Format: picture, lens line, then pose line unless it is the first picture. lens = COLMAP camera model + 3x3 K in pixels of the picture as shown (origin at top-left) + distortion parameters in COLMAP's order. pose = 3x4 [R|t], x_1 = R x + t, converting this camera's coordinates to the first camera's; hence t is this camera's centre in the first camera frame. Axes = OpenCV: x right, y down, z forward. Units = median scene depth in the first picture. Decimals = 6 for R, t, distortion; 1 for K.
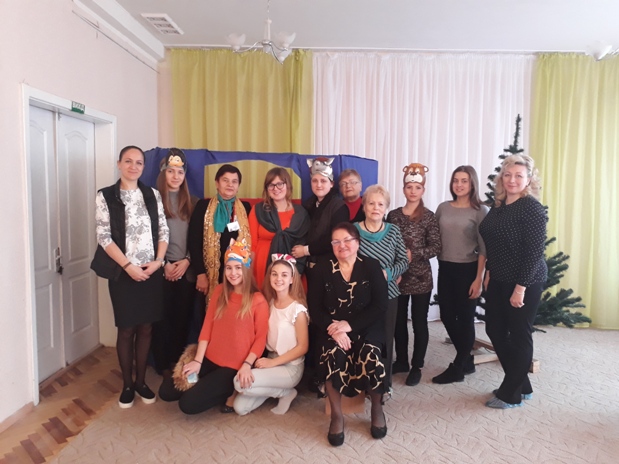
lens RADIAL K [[485.3, 0, 313.1], [0, 485.3, 227.4], [0, 0, 1]] dist [0.064191, -0.055596]
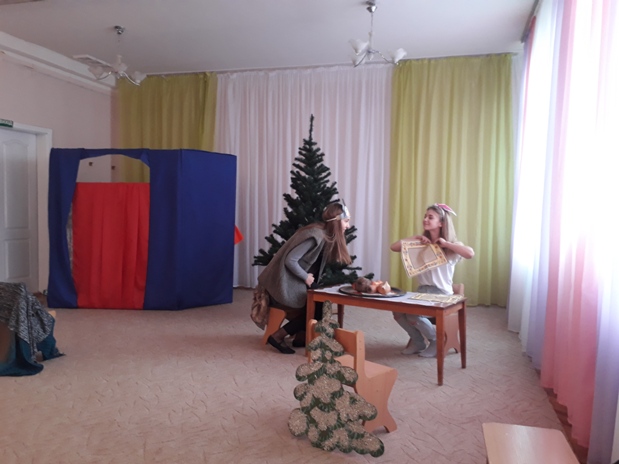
lens RADIAL K [[485.3, 0, 299.9], [0, 485.3, 232.1], [0, 0, 1]] dist [0.064191, -0.055596]
pose [[0.967971, 0.008245, -0.250927, 0.608937], [-0.015469, 0.999520, -0.026829, 0.090298], [0.250586, 0.029851, 0.967634, -0.172564]]
